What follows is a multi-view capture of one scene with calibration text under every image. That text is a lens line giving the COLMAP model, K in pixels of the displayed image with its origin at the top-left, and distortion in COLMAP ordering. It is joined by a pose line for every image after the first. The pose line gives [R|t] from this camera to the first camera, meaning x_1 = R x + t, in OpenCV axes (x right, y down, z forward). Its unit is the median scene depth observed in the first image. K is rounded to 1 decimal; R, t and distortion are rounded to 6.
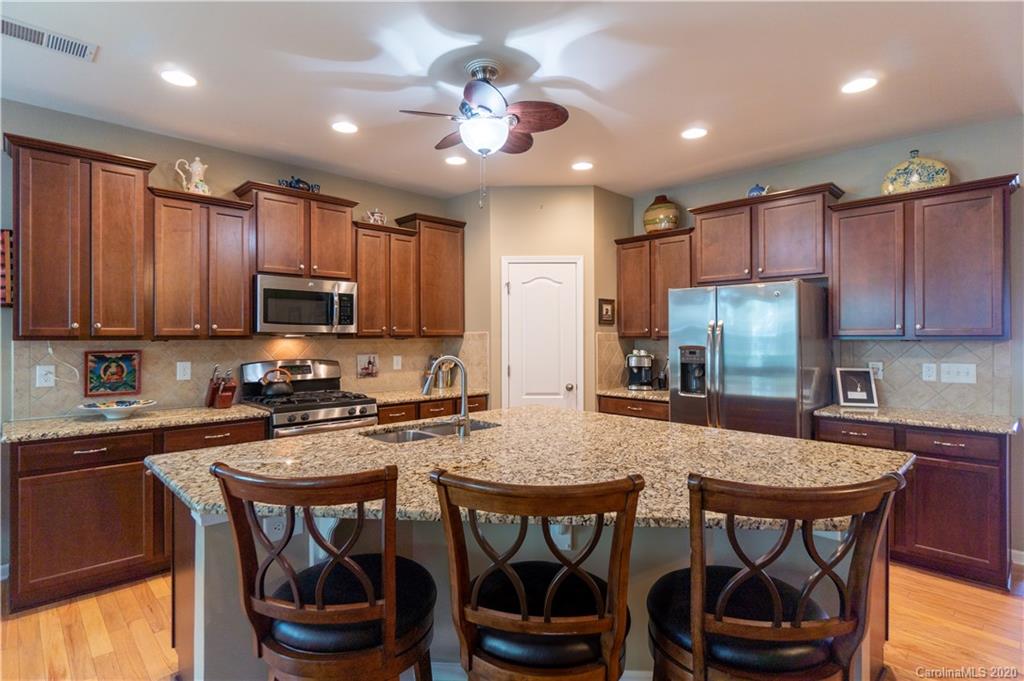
lens RADIAL K [[521.0, 0, 499.8], [0, 521.0, 337.3], [0, 0, 1]] dist [-0.009102, 0.004928]
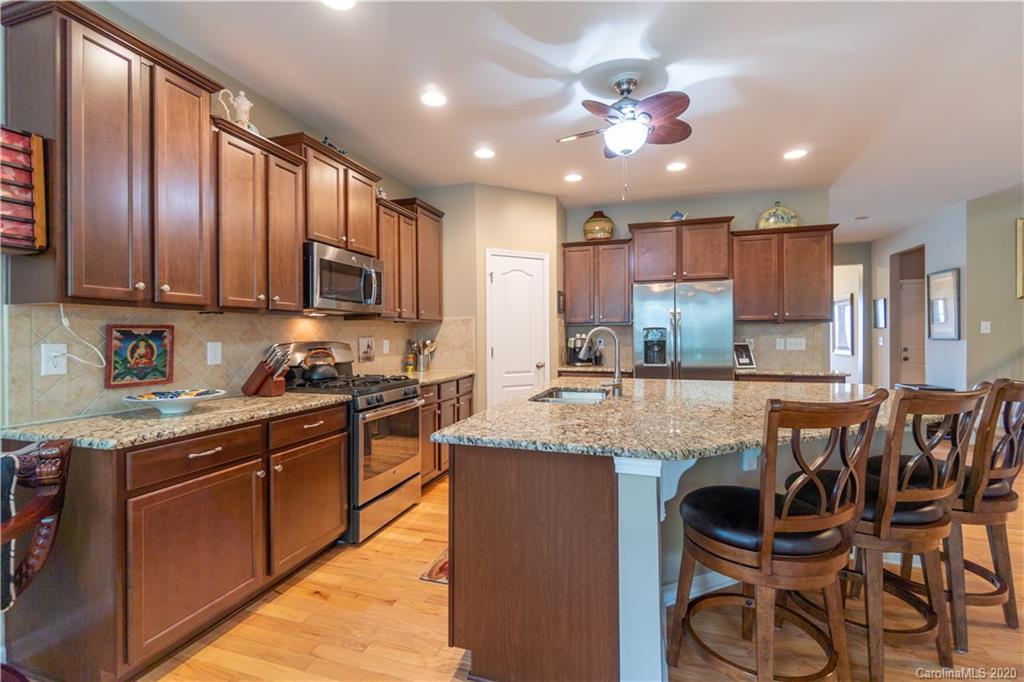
lens RADIAL K [[465.5, 0, 510.7], [0, 465.5, 336.6], [0, 0, 1]] dist [-0.003179, 0.000398]
pose [[0.877805, -0.003234, 0.479007, -0.569486], [0.003608, 0.999993, 0.000138, 0.041765], [-0.479005, 0.001607, 0.877811, 0.156749]]
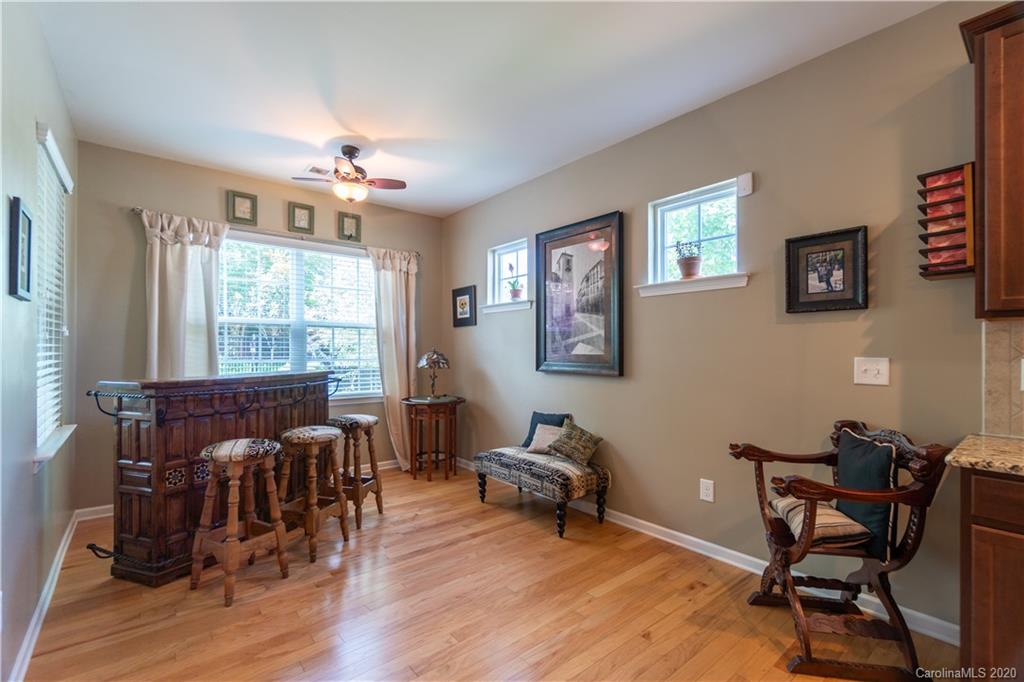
lens RADIAL K [[465.5, 0, 493.8], [0, 465.5, 348.8], [0, 0, 1]] dist [-0.003179, 0.000398]
pose [[-0.071104, -0.004163, -0.997460, -0.220835], [0.000617, 0.999991, -0.004217, 0.038985], [0.997469, -0.000915, -0.071100, 0.323018]]
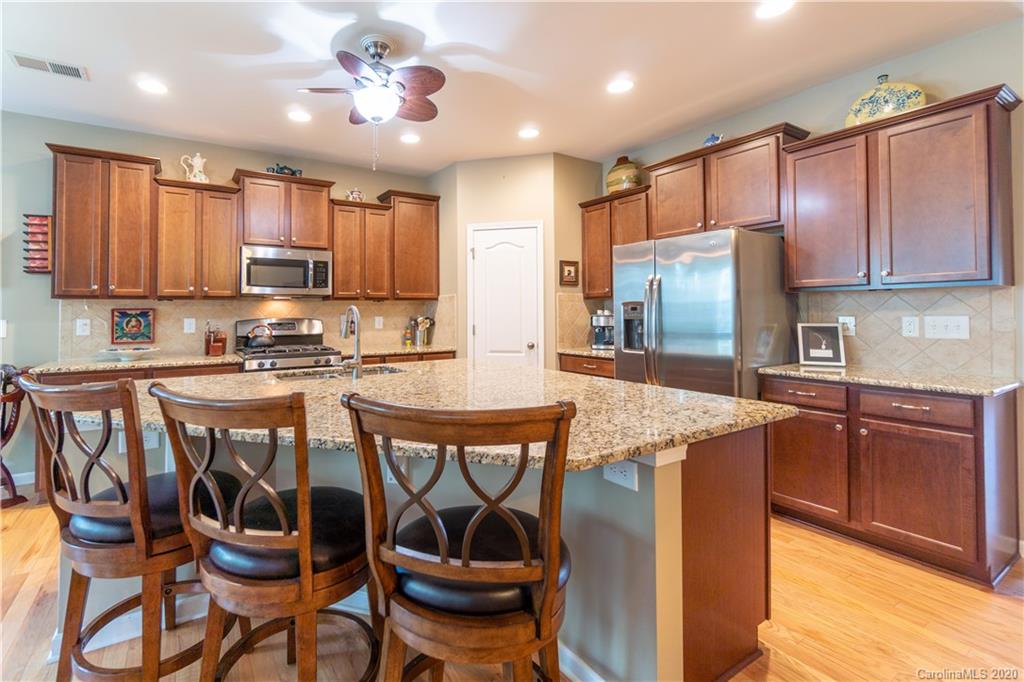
lens RADIAL K [[465.5, 0, 450.9], [0, 465.5, 305.4], [0, 0, 1]] dist [-0.003179, 0.000398]
pose [[0.972922, -0.009889, -0.230924, 0.262258], [0.006263, 0.999845, -0.016431, 0.039664], [0.231051, 0.014540, 0.972833, 0.066678]]
